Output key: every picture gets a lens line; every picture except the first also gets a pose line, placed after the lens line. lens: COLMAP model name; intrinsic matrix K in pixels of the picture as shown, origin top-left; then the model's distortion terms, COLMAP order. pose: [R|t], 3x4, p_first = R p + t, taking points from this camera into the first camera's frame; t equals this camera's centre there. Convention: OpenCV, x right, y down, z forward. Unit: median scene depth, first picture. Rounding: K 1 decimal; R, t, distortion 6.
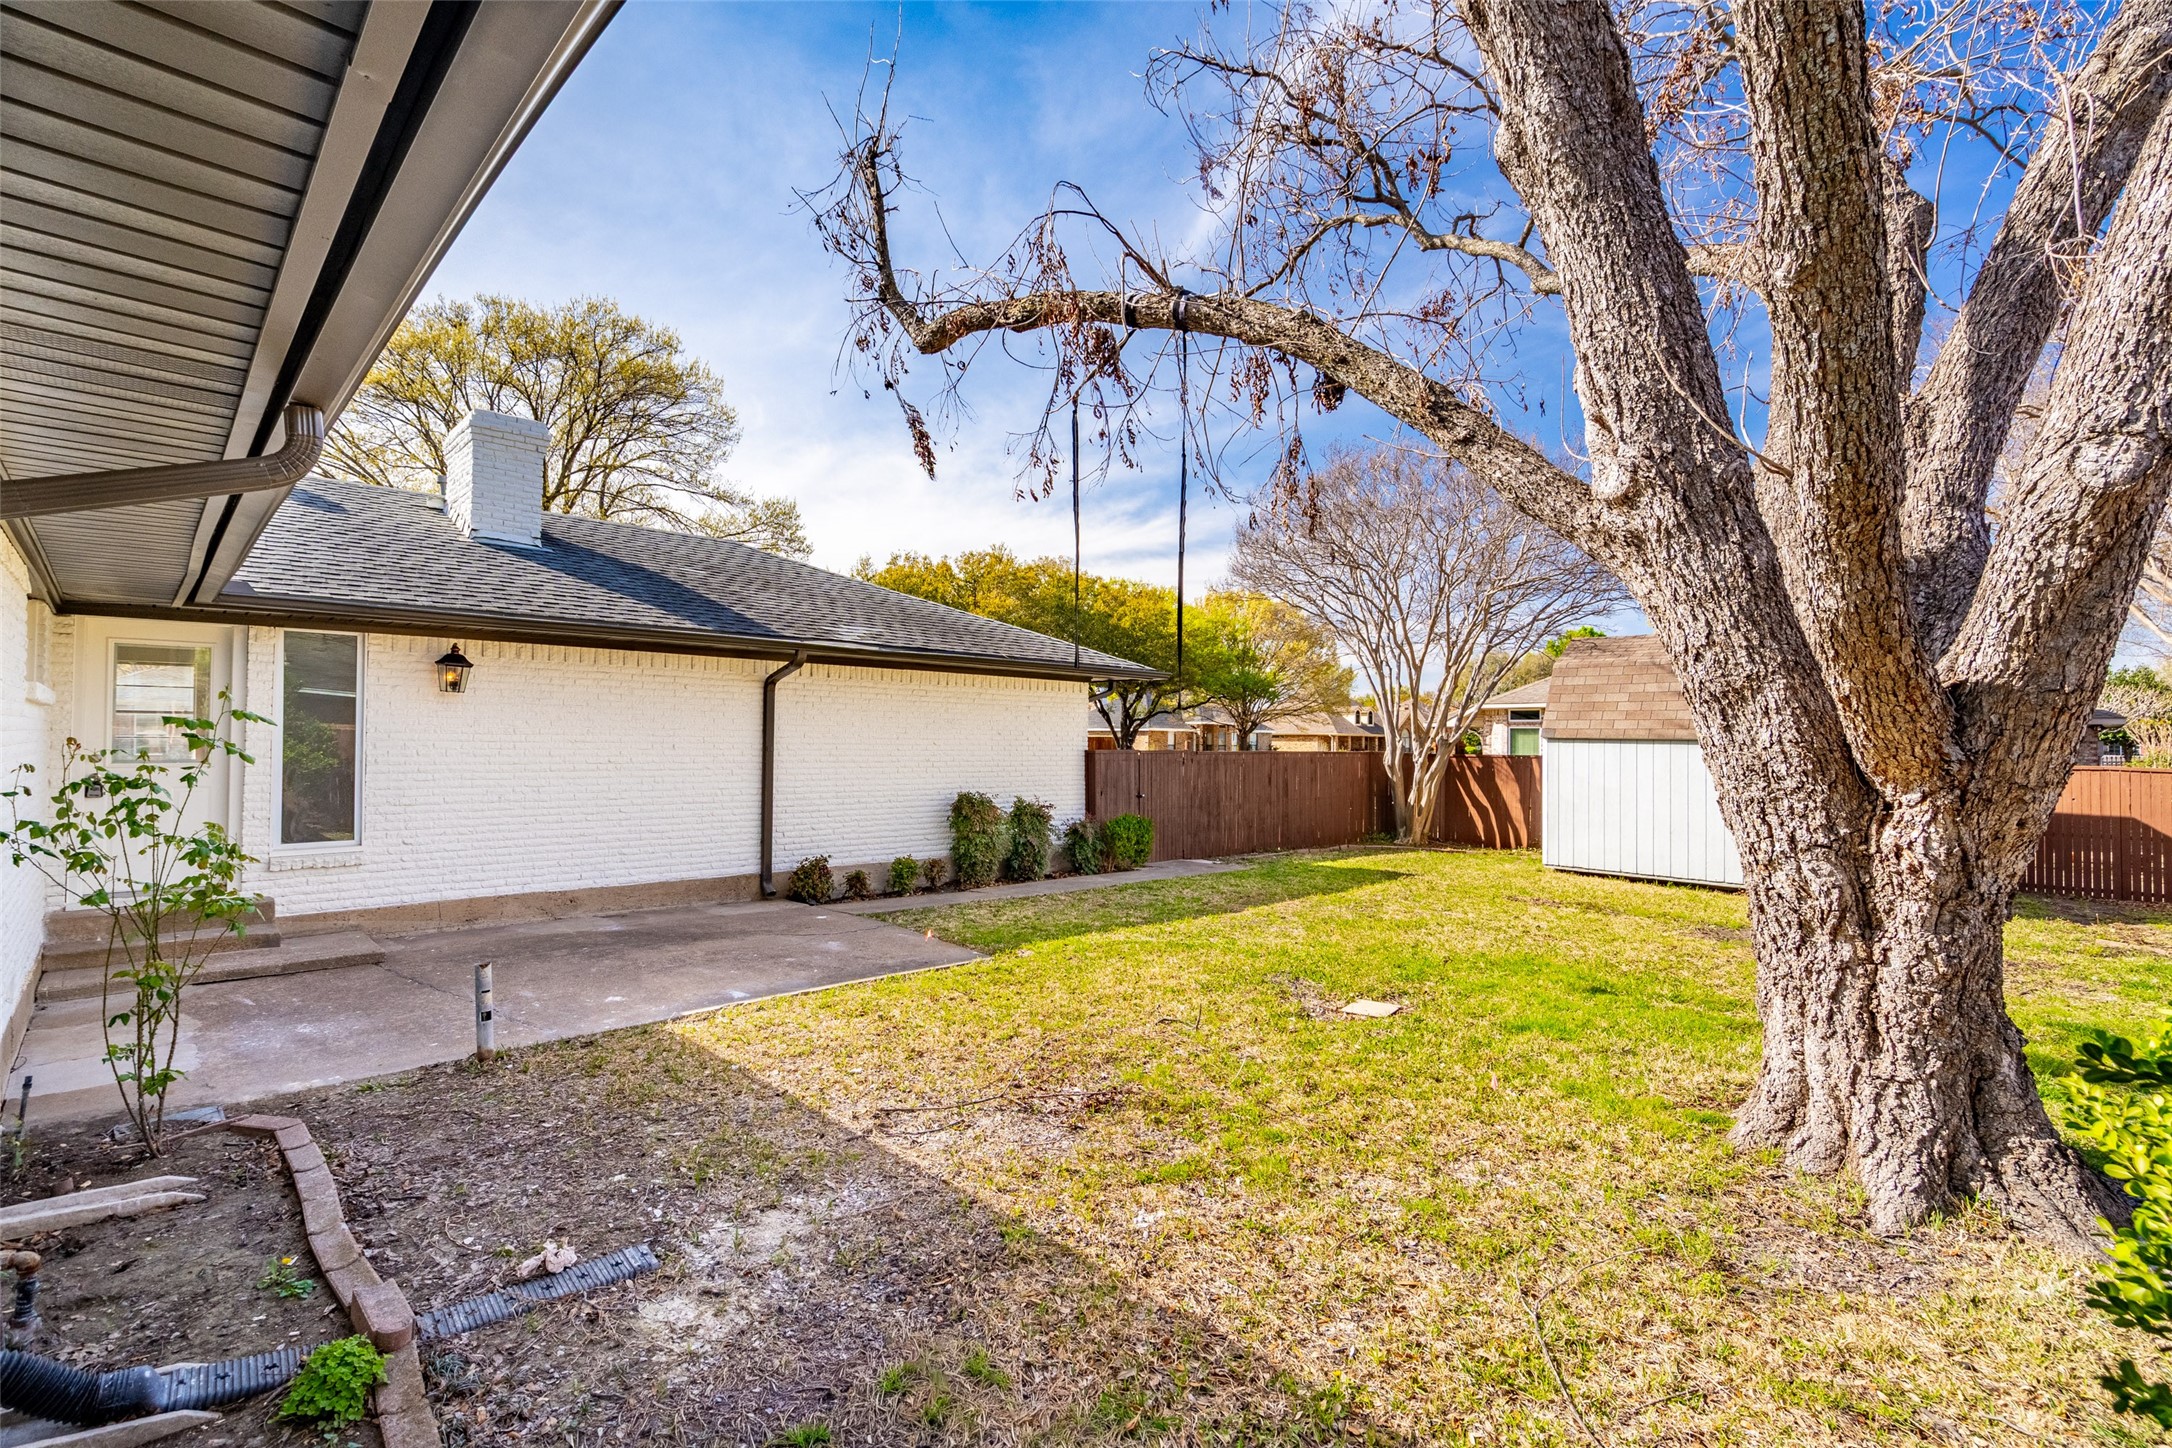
lens RADIAL K [[976.8, 0, 1088.7], [0, 976.8, 715.2], [0, 0, 1]] dist [0.000088, 0.000116]
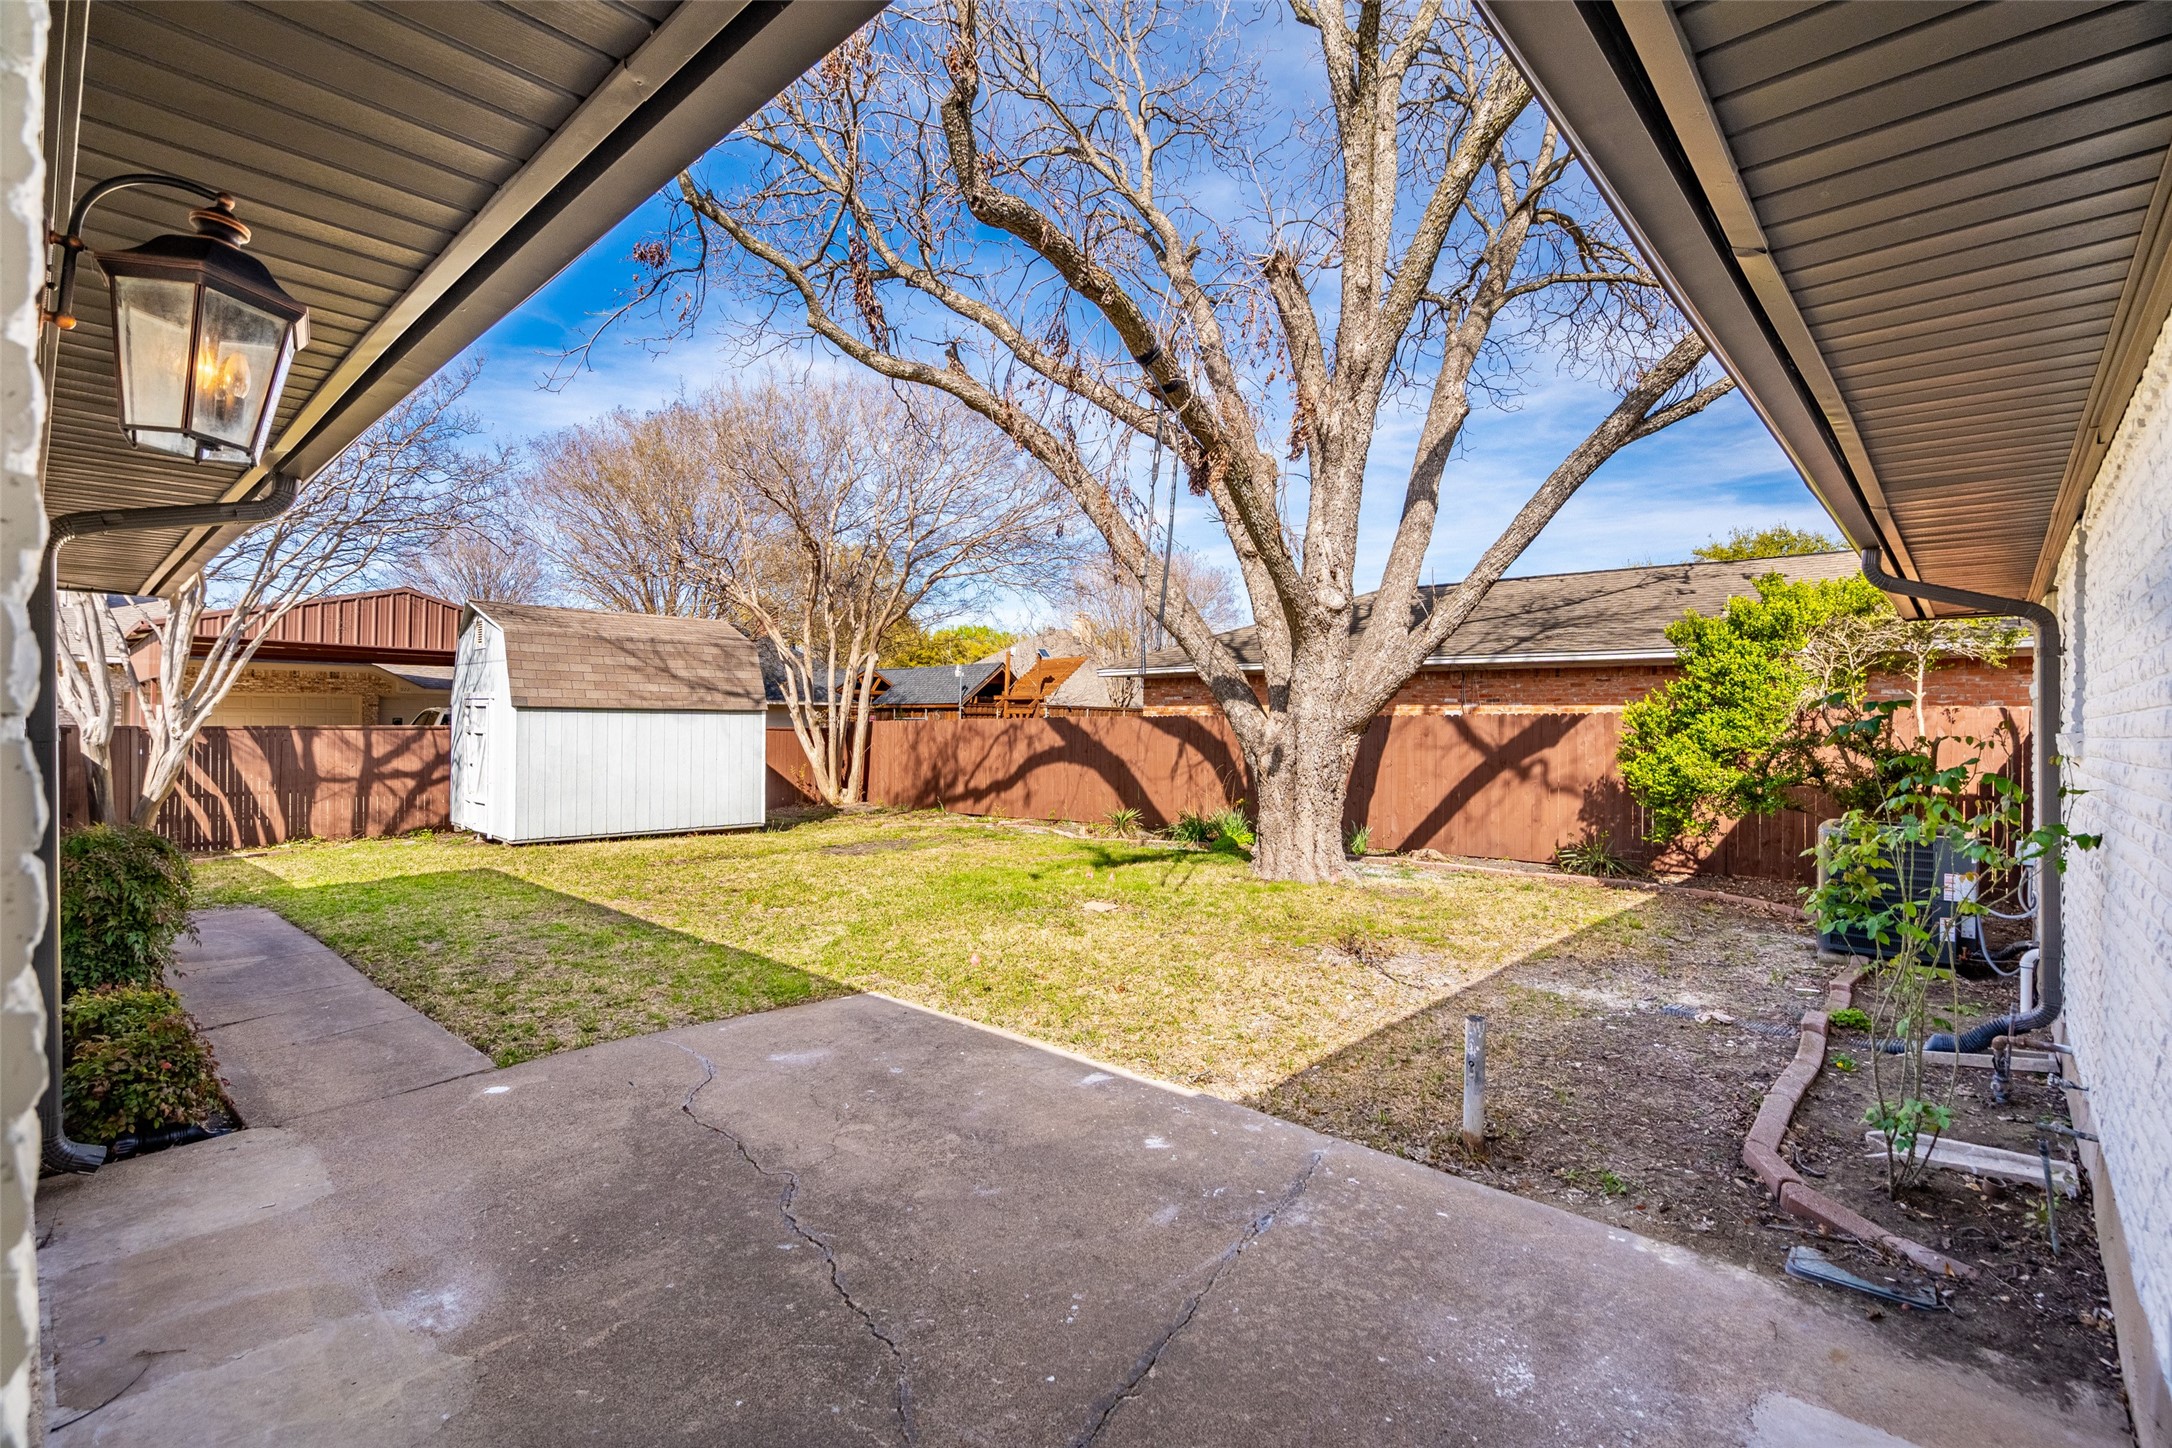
lens RADIAL K [[976.8, 0, 1088.7], [0, 976.8, 715.2], [0, 0, 1]] dist [0.000088, 0.000116]
pose [[-0.054472, -0.002150, 0.998513, -1.164579], [-0.034698, 0.999398, 0.000259, 0.028432], [-0.997912, -0.034633, -0.054514, 1.161722]]
